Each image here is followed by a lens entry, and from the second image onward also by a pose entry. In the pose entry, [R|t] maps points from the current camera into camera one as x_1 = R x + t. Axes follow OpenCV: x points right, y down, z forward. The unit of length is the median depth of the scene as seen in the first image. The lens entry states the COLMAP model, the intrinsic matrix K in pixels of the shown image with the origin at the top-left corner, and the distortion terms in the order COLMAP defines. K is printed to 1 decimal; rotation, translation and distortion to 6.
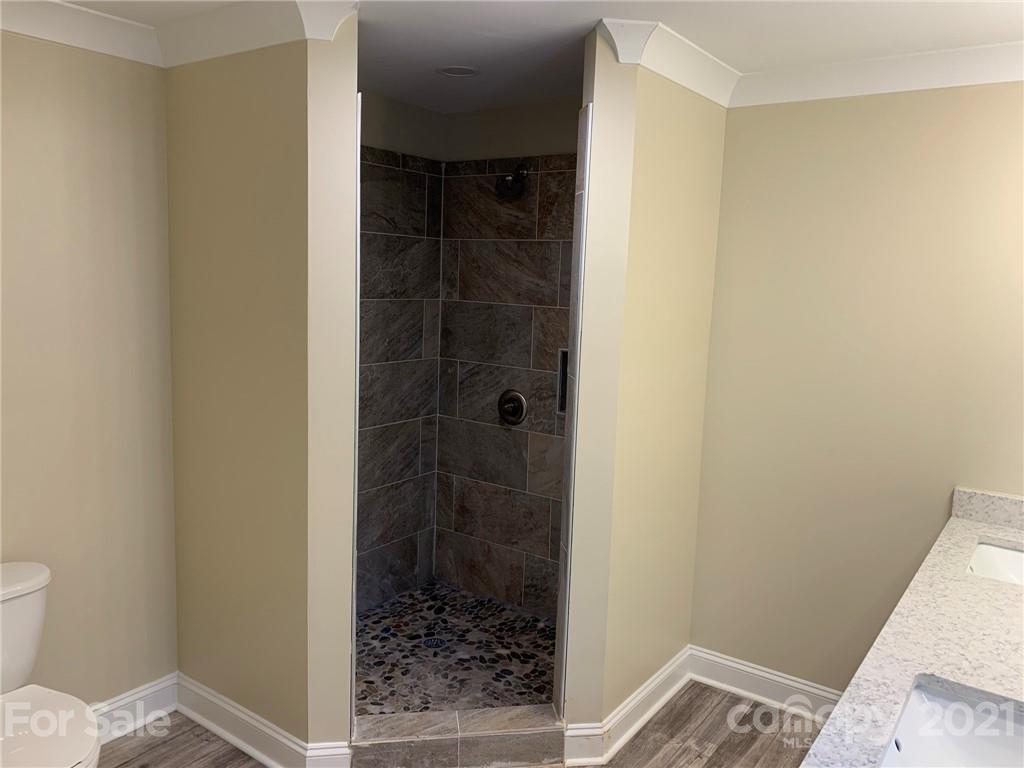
lens RADIAL K [[780.0, 0, 516.9], [0, 780.0, 381.5], [0, 0, 1]] dist [0.036488, -0.044422]
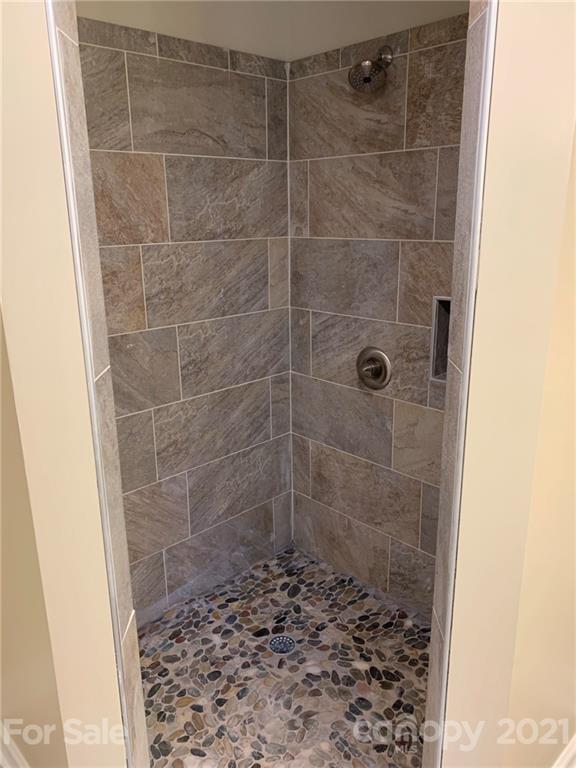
lens RADIAL K [[585.0, 0, 280.7], [0, 585.0, 378.6], [0, 0, 1]] dist [0.036488, -0.044422]
pose [[0.979950, 0.002081, -0.199232, 0.020954], [0.025033, 0.990736, 0.133476, -0.040911], [0.197664, -0.135787, 0.970820, 0.384560]]
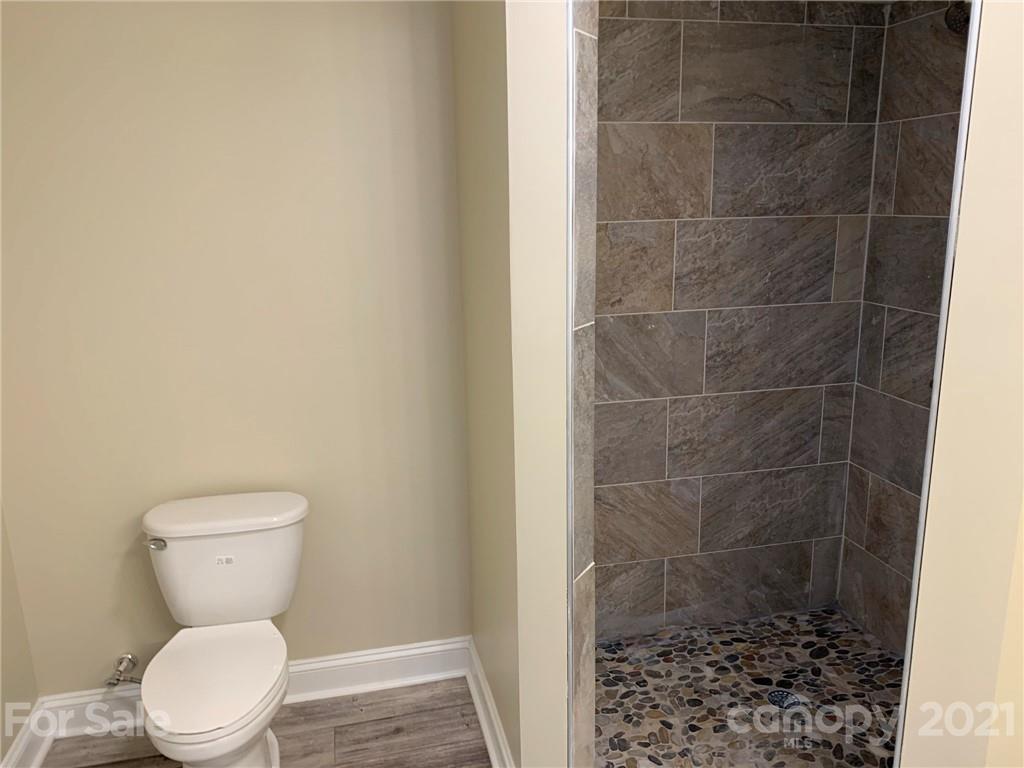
lens RADIAL K [[780.0, 0, 524.1], [0, 780.0, 387.9], [0, 0, 1]] dist [0.036488, -0.044422]
pose [[0.753461, 0.103275, -0.649331, 0.144559], [-0.046724, 0.993500, 0.103799, -0.013298], [0.655830, -0.047869, 0.753389, 0.295235]]
